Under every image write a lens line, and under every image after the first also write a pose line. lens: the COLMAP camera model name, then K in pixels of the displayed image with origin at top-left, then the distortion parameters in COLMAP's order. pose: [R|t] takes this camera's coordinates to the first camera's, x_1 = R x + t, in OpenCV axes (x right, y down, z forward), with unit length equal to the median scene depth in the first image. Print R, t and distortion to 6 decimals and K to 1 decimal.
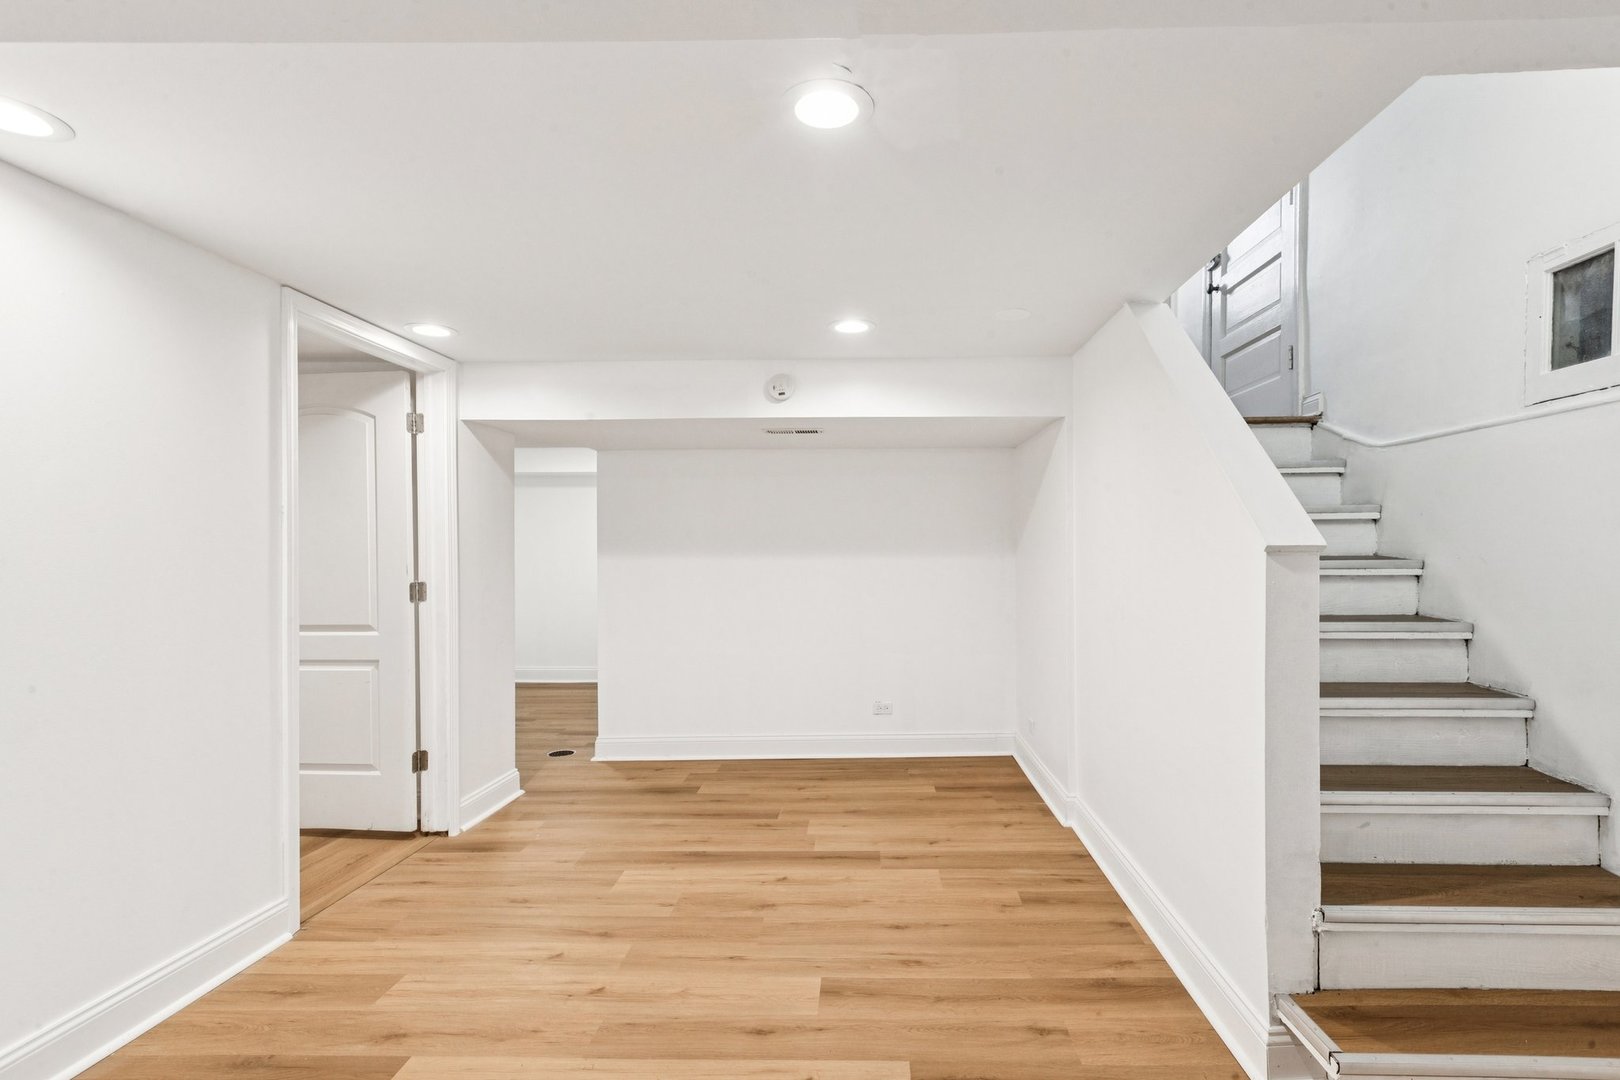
lens RADIAL K [[735.4, 0, 862.4], [0, 735.4, 548.2], [0, 0, 1]] dist [0.010463, -0.000258]
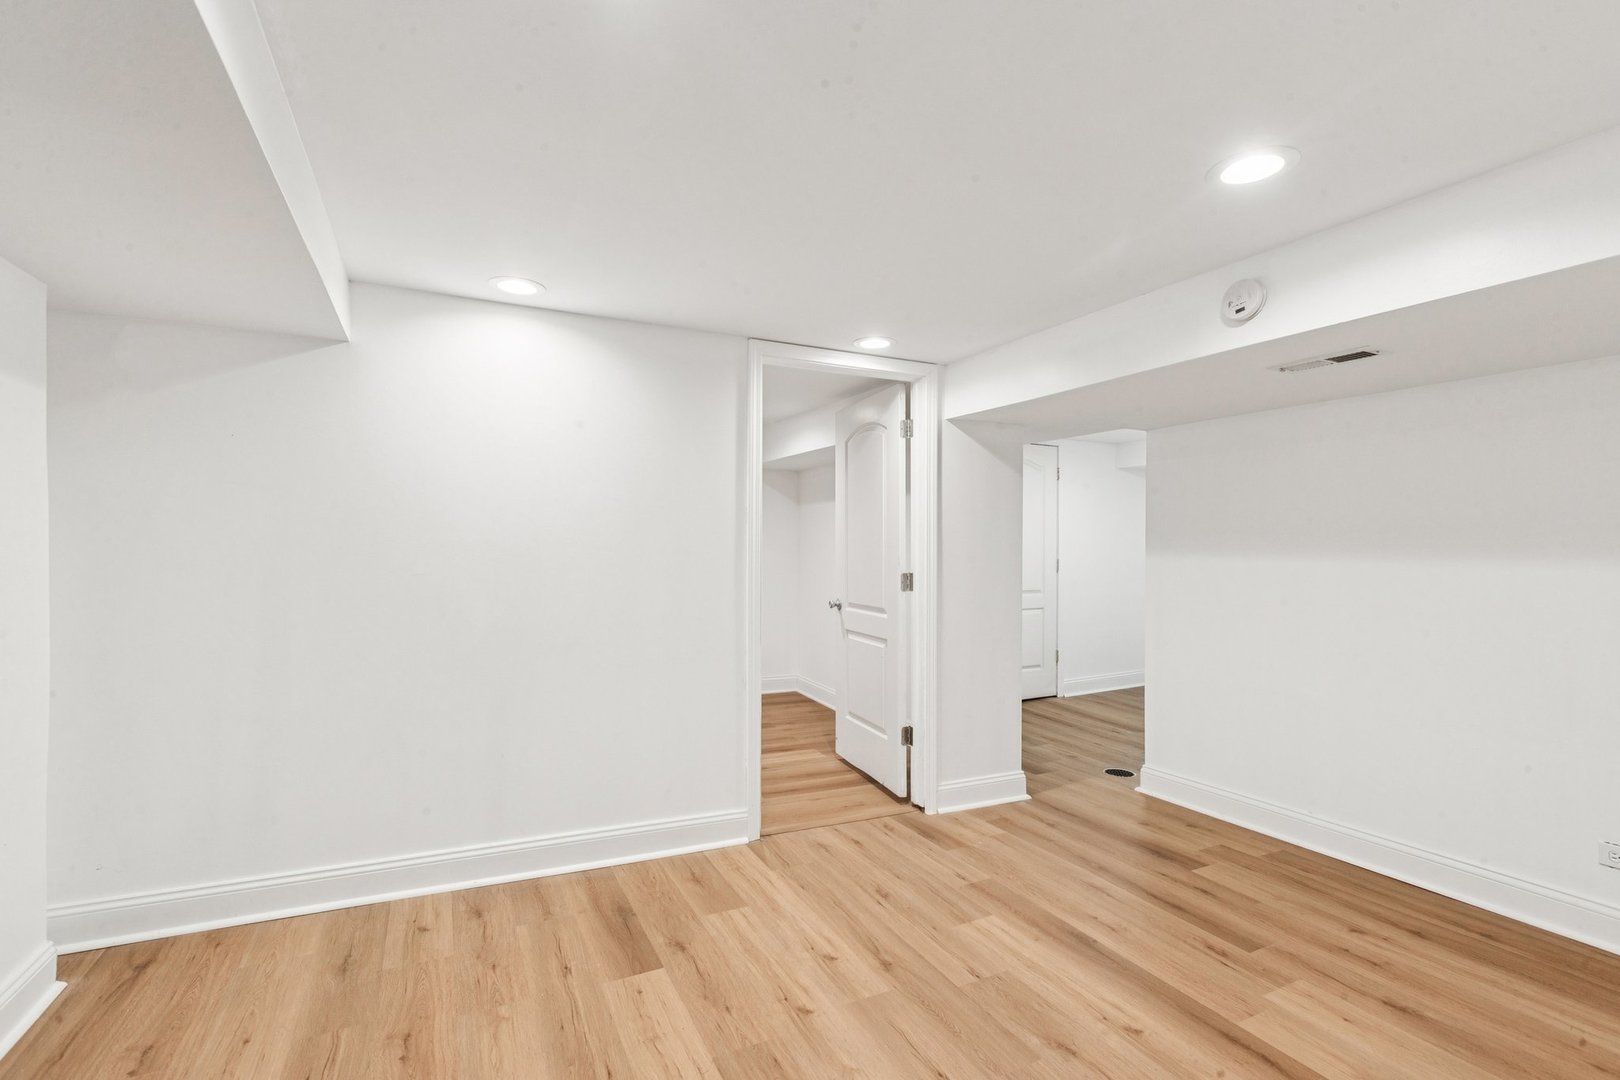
lens RADIAL K [[735.4, 0, 813.1], [0, 735.4, 543.5], [0, 0, 1]] dist [0.010463, -0.000258]
pose [[0.478301, 0.003608, -0.878189, 0.294805], [-0.009553, 0.999954, -0.001095, 0.004680], [0.878144, 0.008913, 0.478313, 0.351959]]
